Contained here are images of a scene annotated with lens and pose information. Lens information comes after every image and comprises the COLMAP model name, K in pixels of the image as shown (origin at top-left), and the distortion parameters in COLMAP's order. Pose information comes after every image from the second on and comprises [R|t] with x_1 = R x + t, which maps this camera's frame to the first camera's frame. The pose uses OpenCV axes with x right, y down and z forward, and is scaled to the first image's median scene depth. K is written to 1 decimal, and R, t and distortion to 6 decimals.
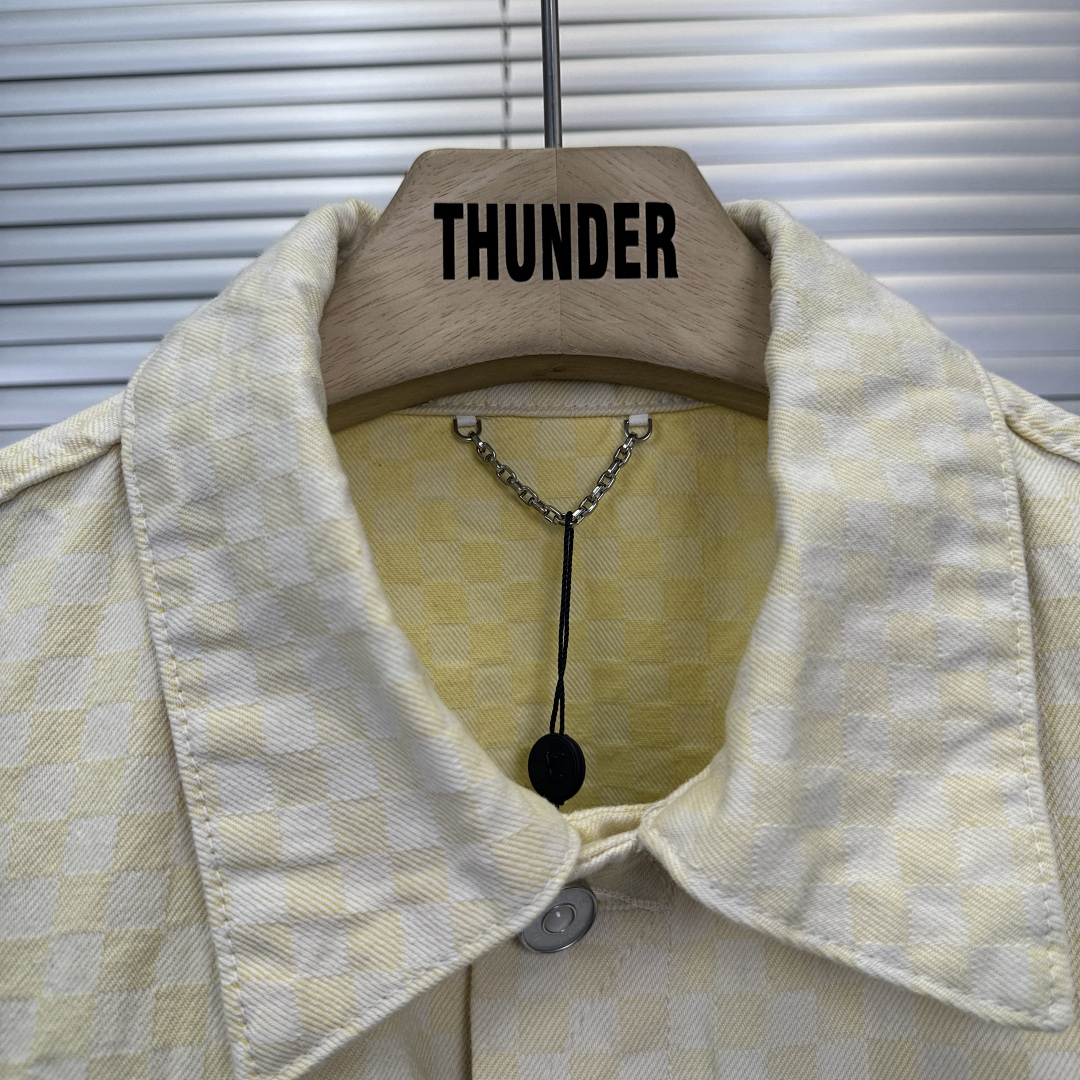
lens RADIAL K [[981.1, 0, 540.0], [0, 981.1, 540.0], [0, 0, 1]] dist [0.182834, -0.461075]
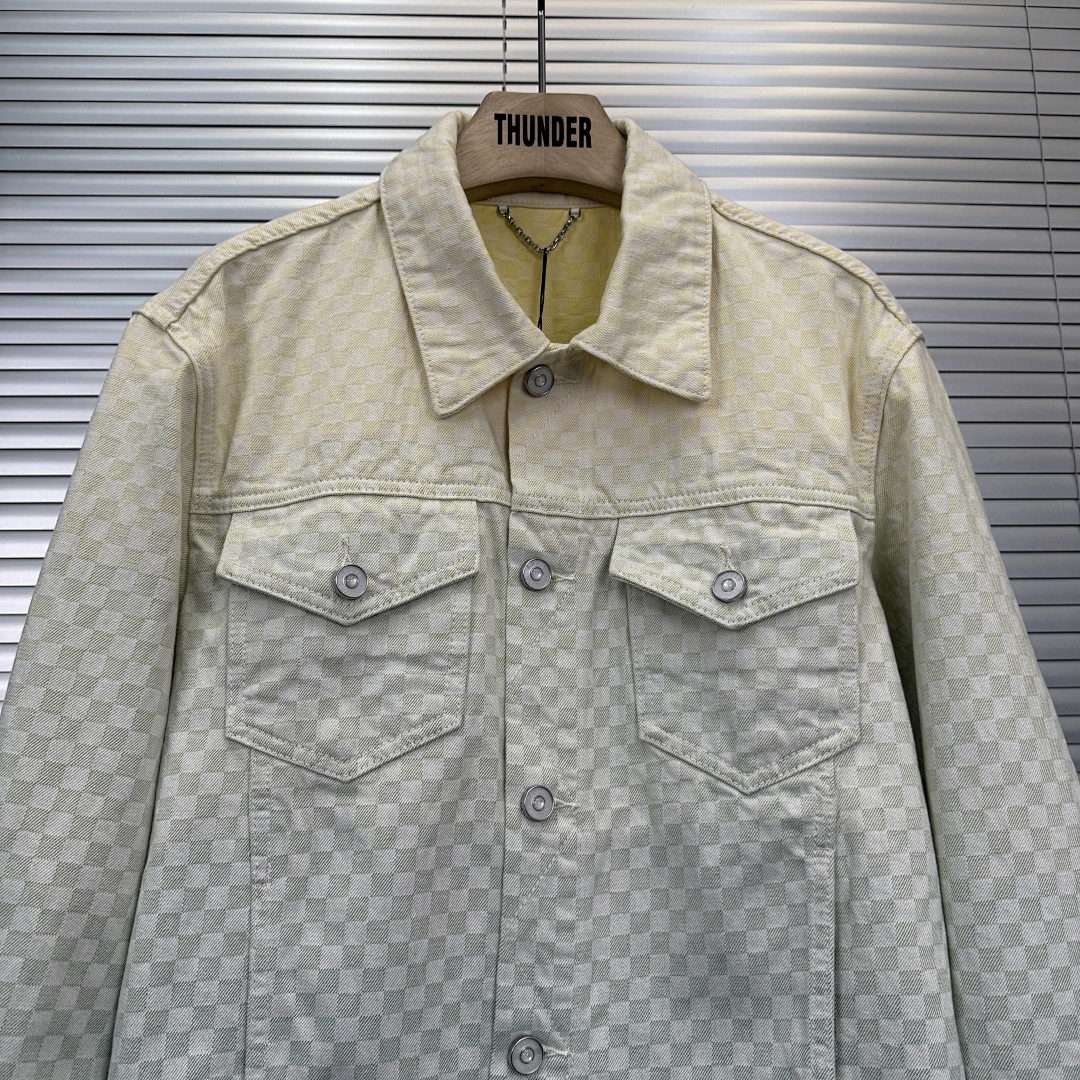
lens RADIAL K [[981.1, 0, 540.0], [0, 981.1, 540.0], [0, 0, 1]] dist [0.182834, -0.461075]
pose [[0.998328, 0.018526, 0.054757, -0.126213], [-0.021039, 0.998735, 0.045672, 0.701163], [-0.053842, -0.046747, 0.997455, -1.774902]]
